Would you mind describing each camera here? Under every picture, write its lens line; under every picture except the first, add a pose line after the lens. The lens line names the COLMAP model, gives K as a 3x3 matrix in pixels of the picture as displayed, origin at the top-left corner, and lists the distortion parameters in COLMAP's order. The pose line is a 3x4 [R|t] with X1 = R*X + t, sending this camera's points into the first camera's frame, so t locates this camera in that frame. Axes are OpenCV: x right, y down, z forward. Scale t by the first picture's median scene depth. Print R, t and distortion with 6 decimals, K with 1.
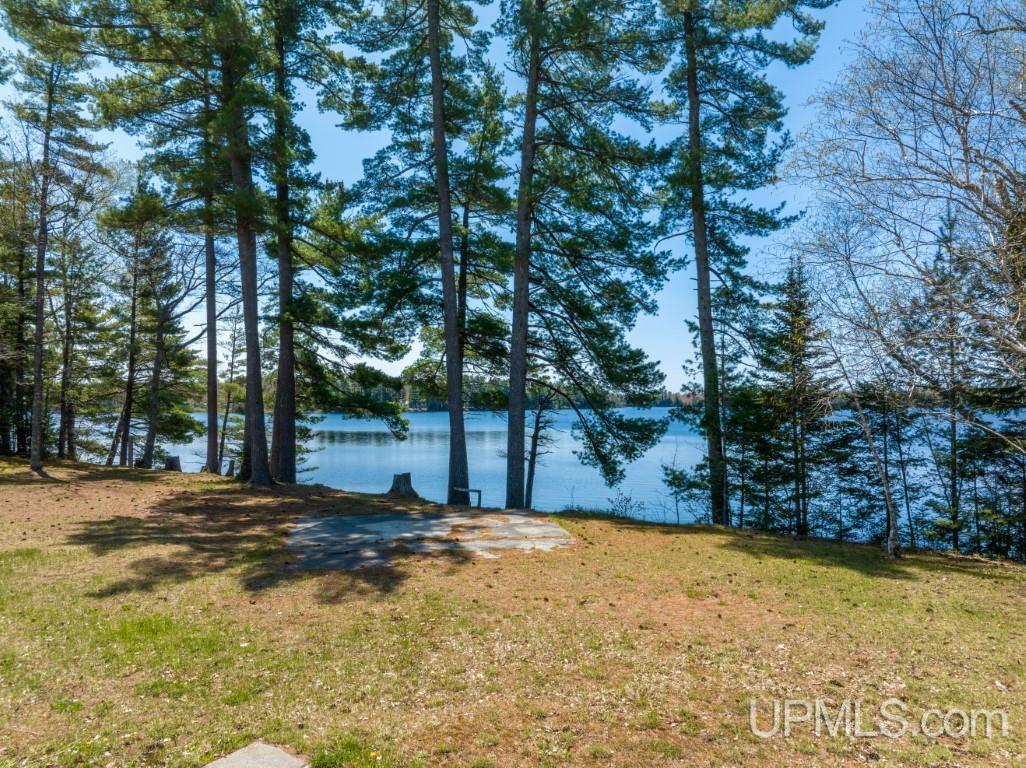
lens RADIAL K [[726.0, 0, 512.3], [0, 726.0, 386.6], [0, 0, 1]] dist [-0.031951, 0.003483]
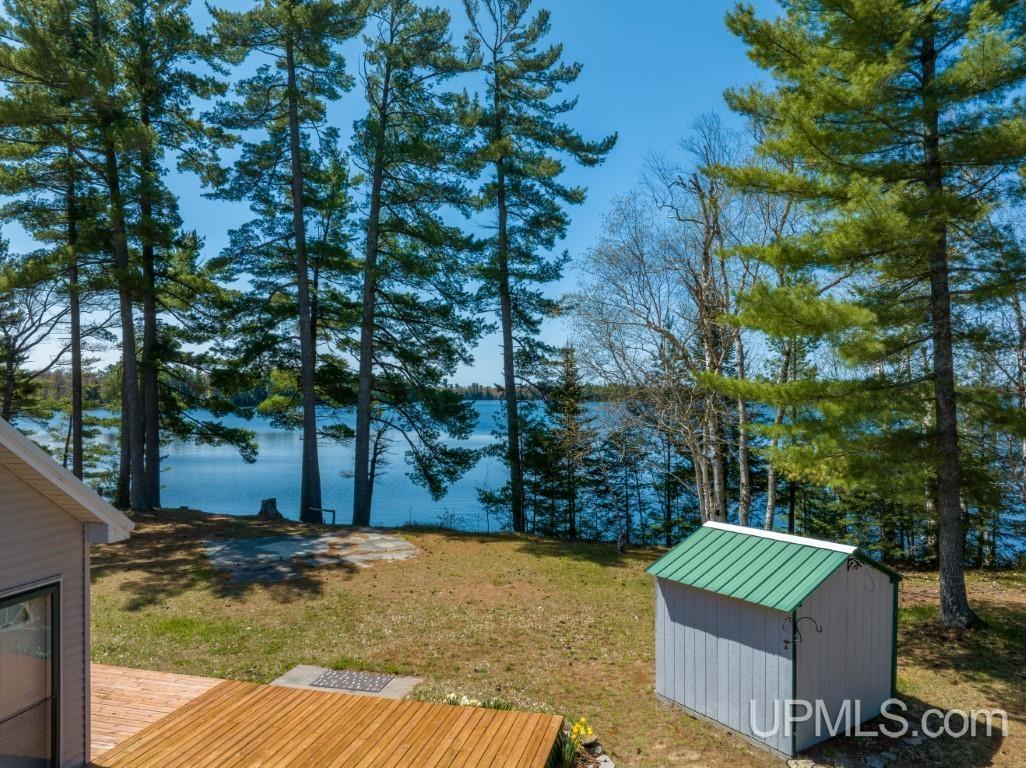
lens RADIAL K [[726.0, 0, 511.9], [0, 726.0, 382.3], [0, 0, 1]] dist [-0.031951, 0.003483]
pose [[0.967328, 0.004963, 0.253480, -0.060872], [-0.005824, 0.999980, 0.002644, -0.077122], [-0.253462, -0.004033, 0.967337, -0.265942]]
